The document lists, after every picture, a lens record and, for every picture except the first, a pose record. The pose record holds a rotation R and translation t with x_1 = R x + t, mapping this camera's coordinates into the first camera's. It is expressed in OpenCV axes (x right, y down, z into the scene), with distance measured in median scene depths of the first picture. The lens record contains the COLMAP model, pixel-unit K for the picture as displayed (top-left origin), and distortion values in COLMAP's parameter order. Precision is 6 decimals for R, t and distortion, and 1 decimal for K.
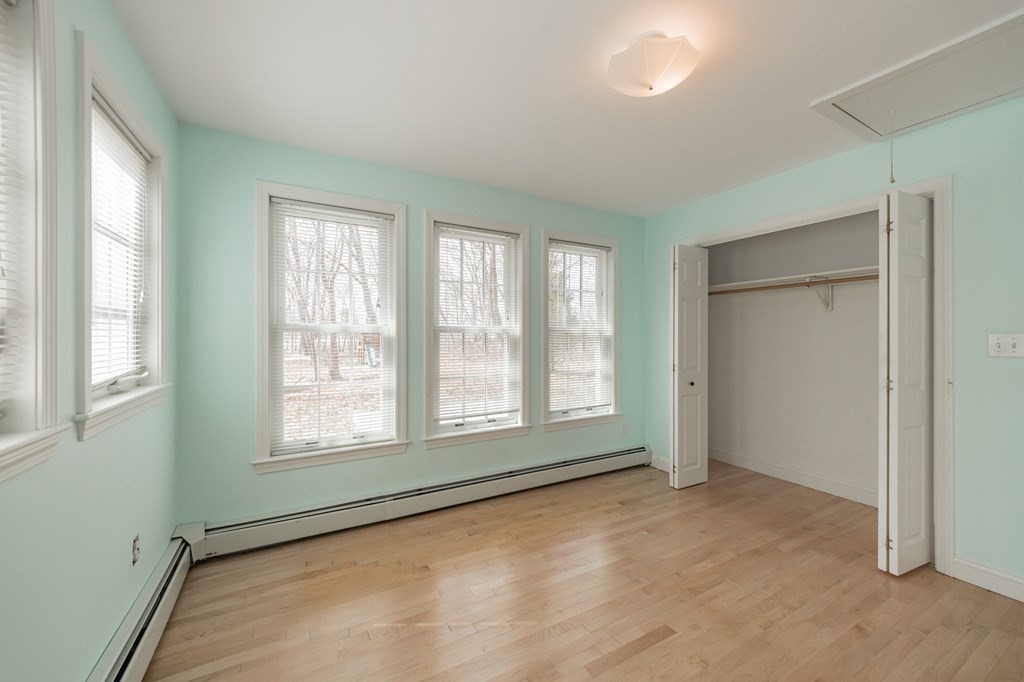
lens RADIAL K [[396.4, 0, 512.0], [0, 396.4, 341.0], [0, 0, 1]] dist [-0.000985, -0.000238]
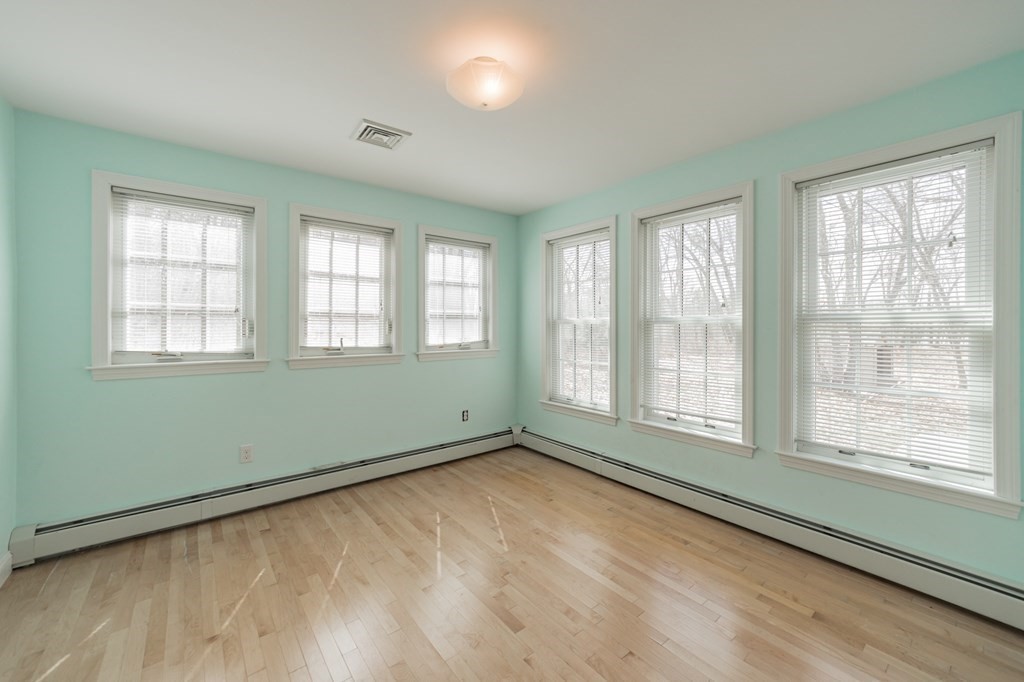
lens RADIAL K [[406.2, 0, 524.0], [0, 406.2, 336.6], [0, 0, 1]] dist [0.000540, -0.000339]
pose [[0.166185, 0.025586, -0.985763, 0.900208], [-0.011787, 0.999643, 0.023959, -0.010000], [0.986024, 0.007638, 0.166427, 0.551980]]
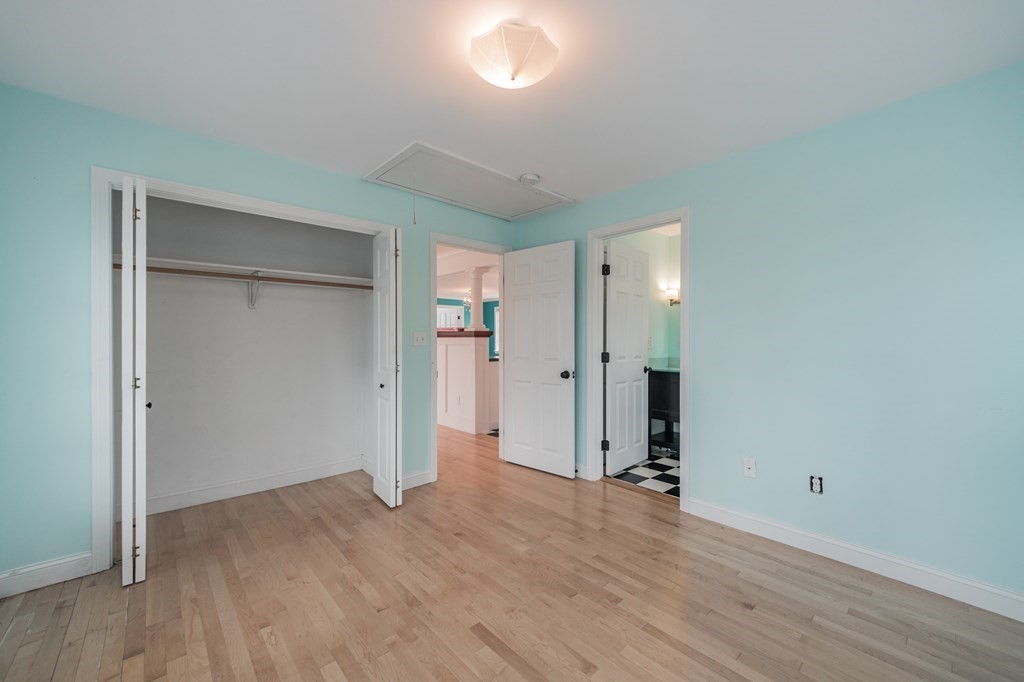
lens RADIAL K [[396.4, 0, 512.0], [0, 396.4, 341.0], [0, 0, 1]] dist [-0.000985, -0.000238]
pose [[-0.209447, -0.002041, 0.977818, -0.378592], [0.012866, 0.999905, 0.004843, 0.012374], [-0.977735, 0.013595, -0.209401, 0.728231]]
